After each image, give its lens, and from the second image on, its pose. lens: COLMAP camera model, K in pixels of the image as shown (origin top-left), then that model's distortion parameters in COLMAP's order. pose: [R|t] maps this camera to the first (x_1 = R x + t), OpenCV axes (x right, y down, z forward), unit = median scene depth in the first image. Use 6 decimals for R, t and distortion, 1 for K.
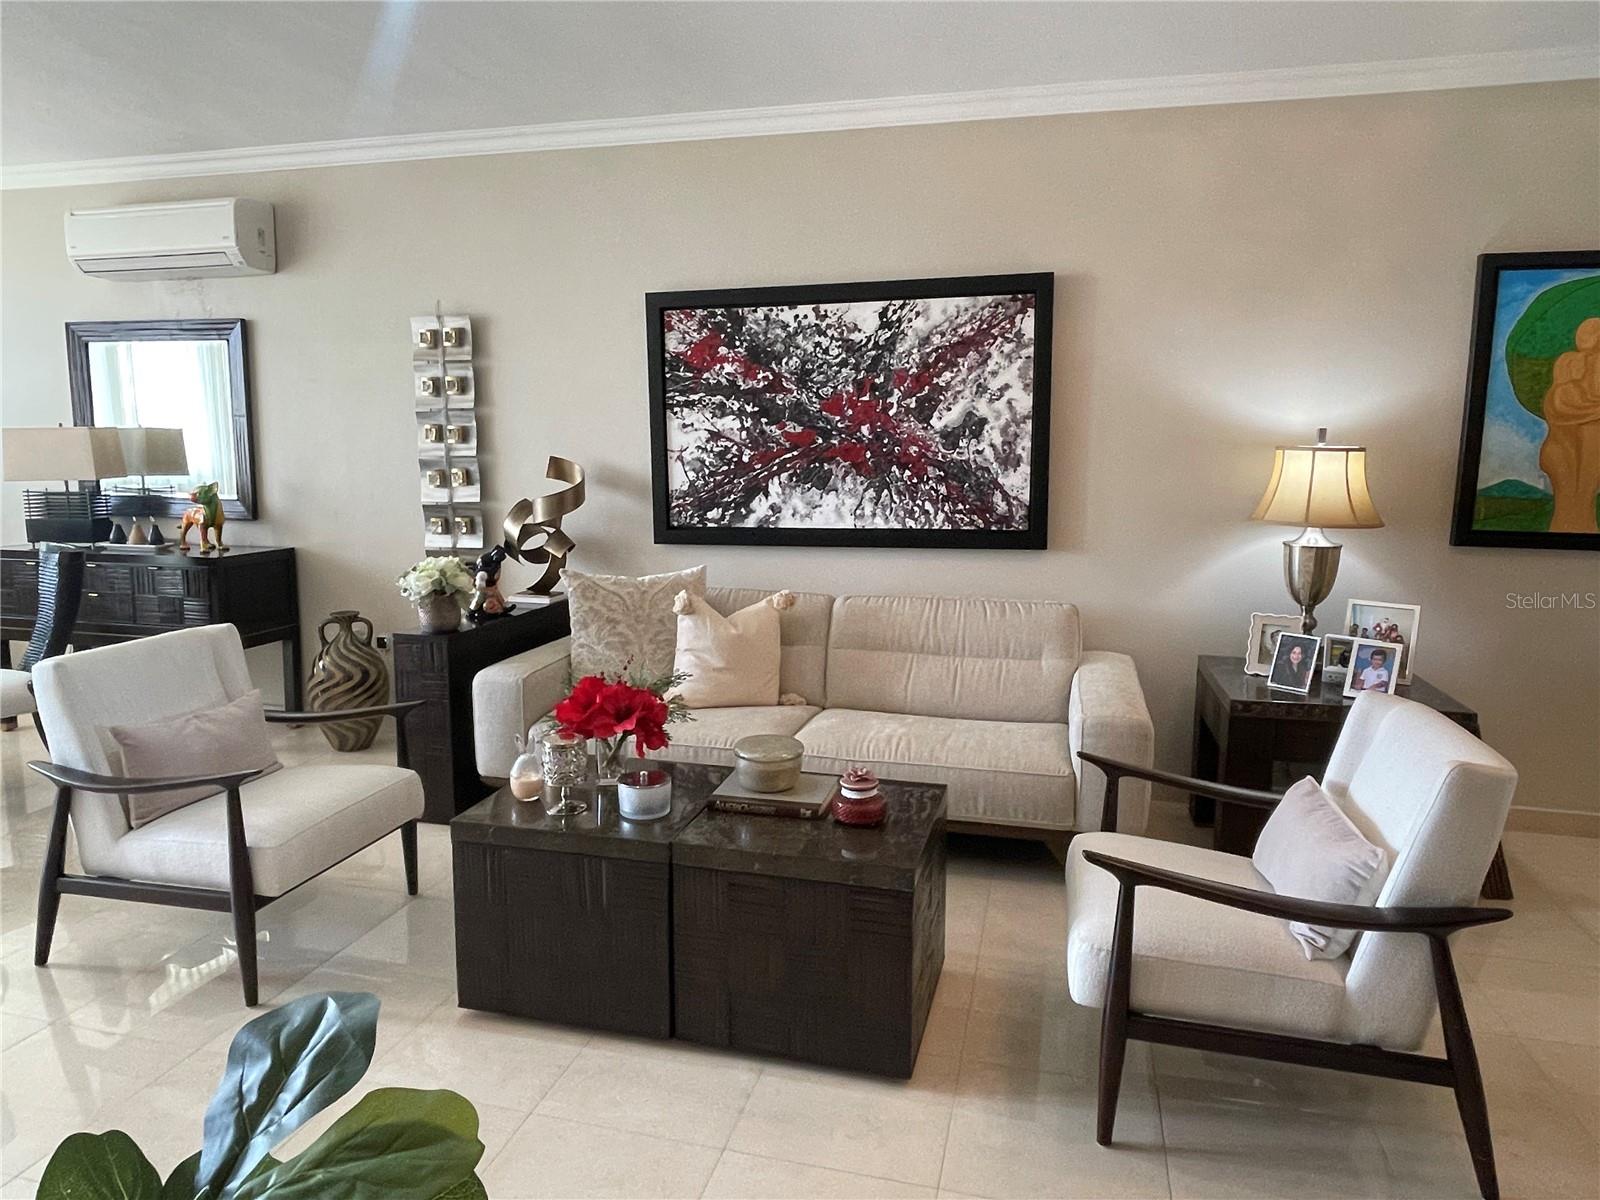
lens RADIAL K [[1011.2, 0, 804.3], [0, 1011.2, 590.1], [0, 0, 1]] dist [0.002234, -0.011906]
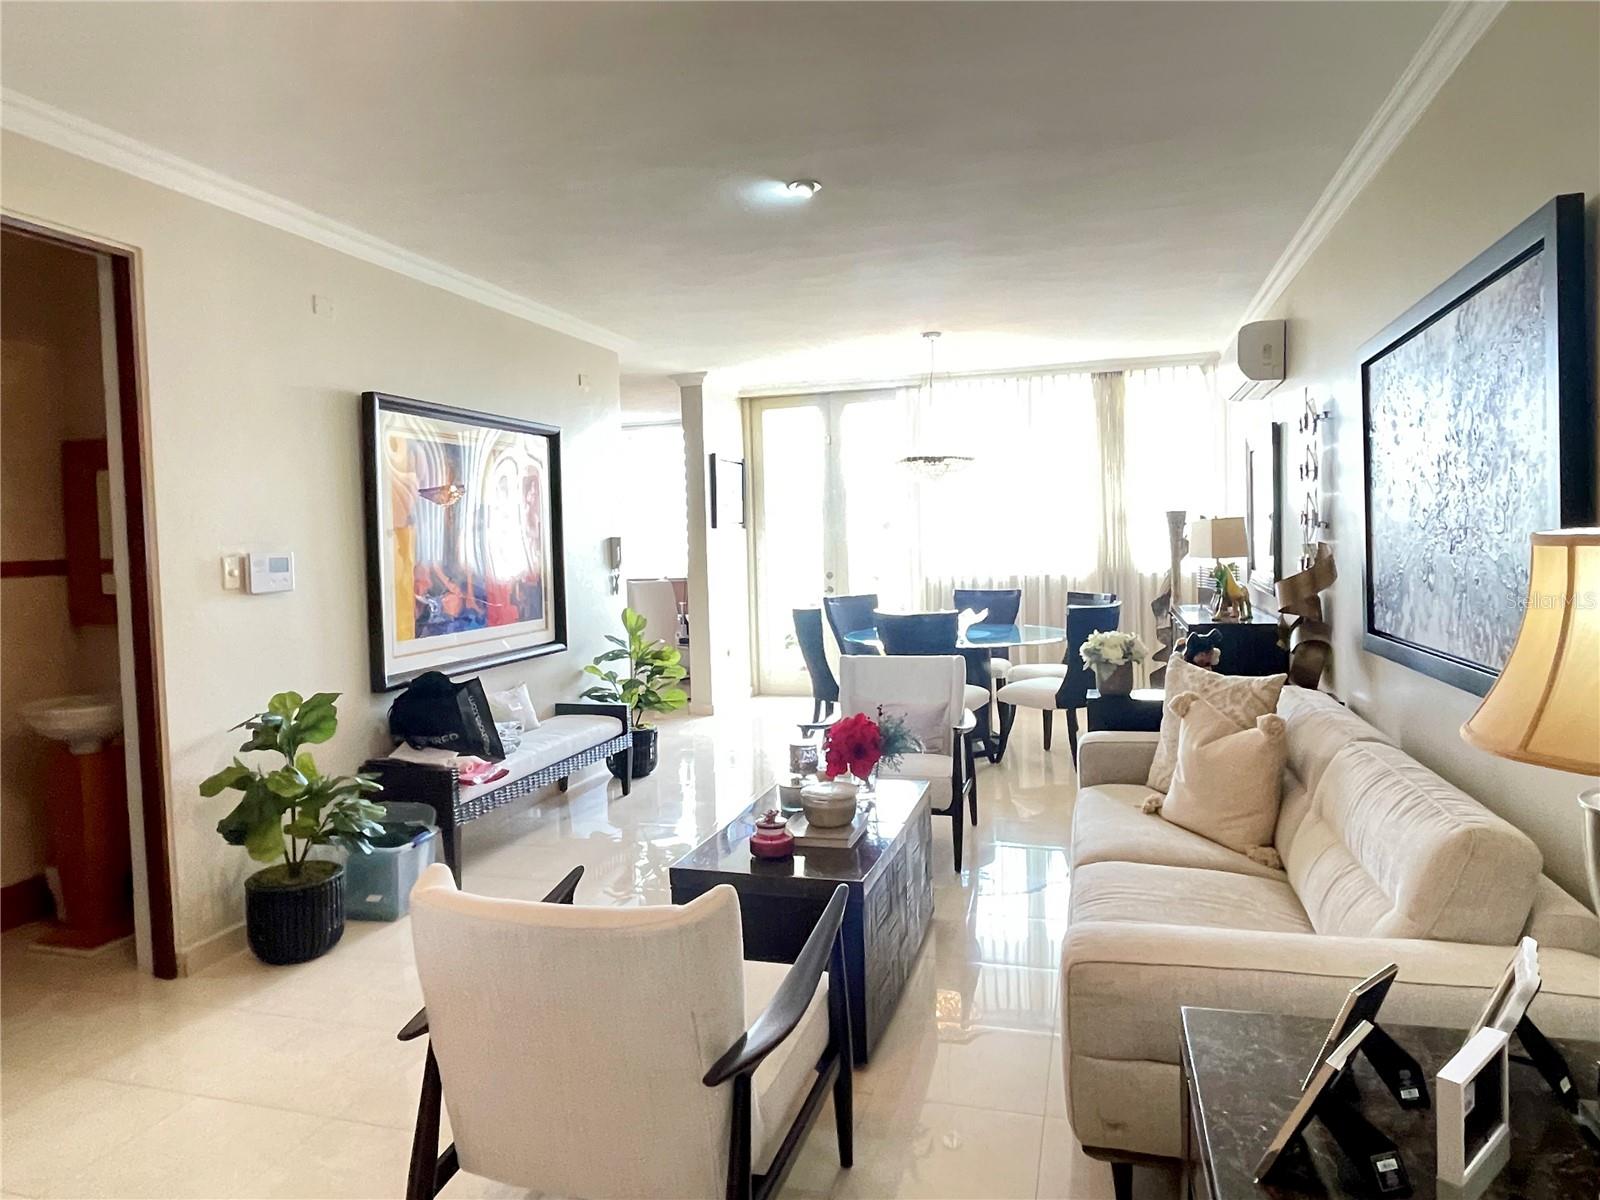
lens RADIAL K [[1011.2, 0, 804.3], [0, 1011.2, 590.1], [0, 0, 1]] dist [0.002234, -0.011906]
pose [[-0.036763, 0.047708, -0.998185, 0.735953], [-0.110199, 0.992575, 0.051498, -0.091541], [0.993229, 0.111892, -0.031233, 0.617056]]
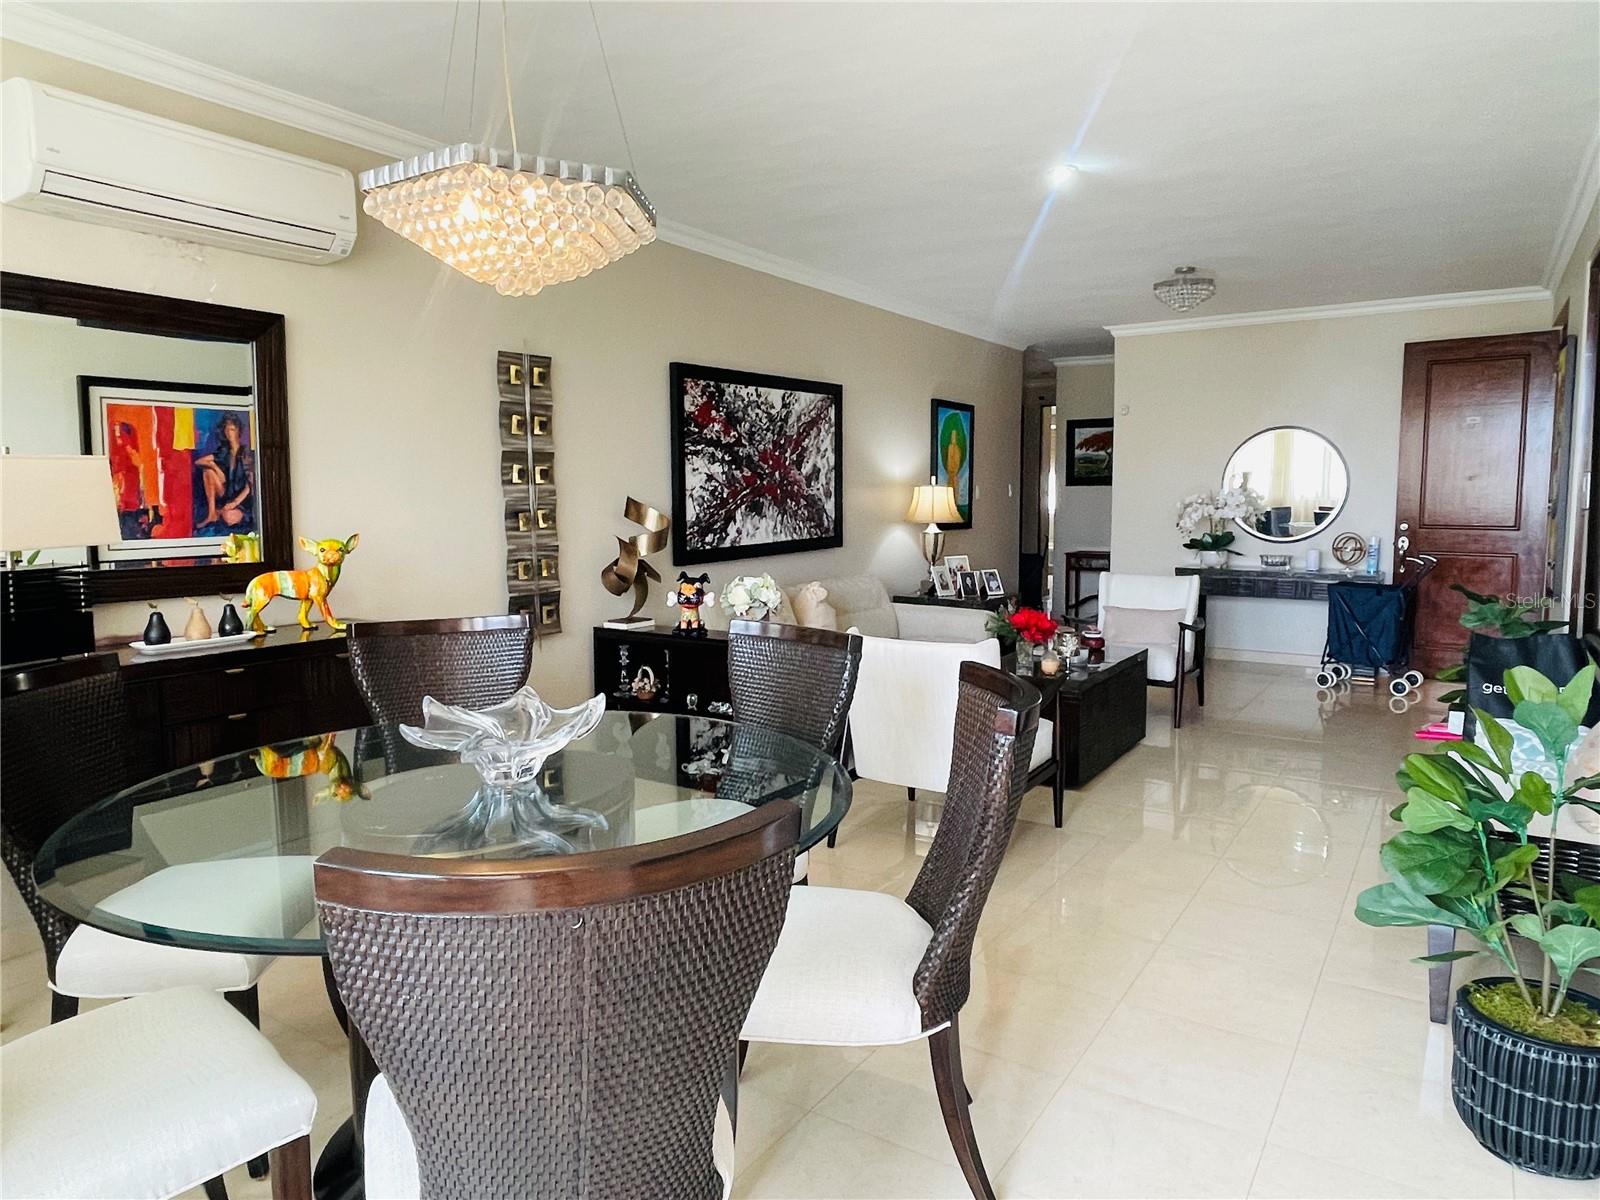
lens RADIAL K [[1011.2, 0, 804.3], [0, 1011.2, 590.1], [0, 0, 1]] dist [0.002234, -0.011906]
pose [[0.328932, -0.097840, 0.939271, -1.341087], [0.136269, 0.989127, 0.055312, -0.068946], [-0.934470, 0.109800, 0.338688, 0.487842]]
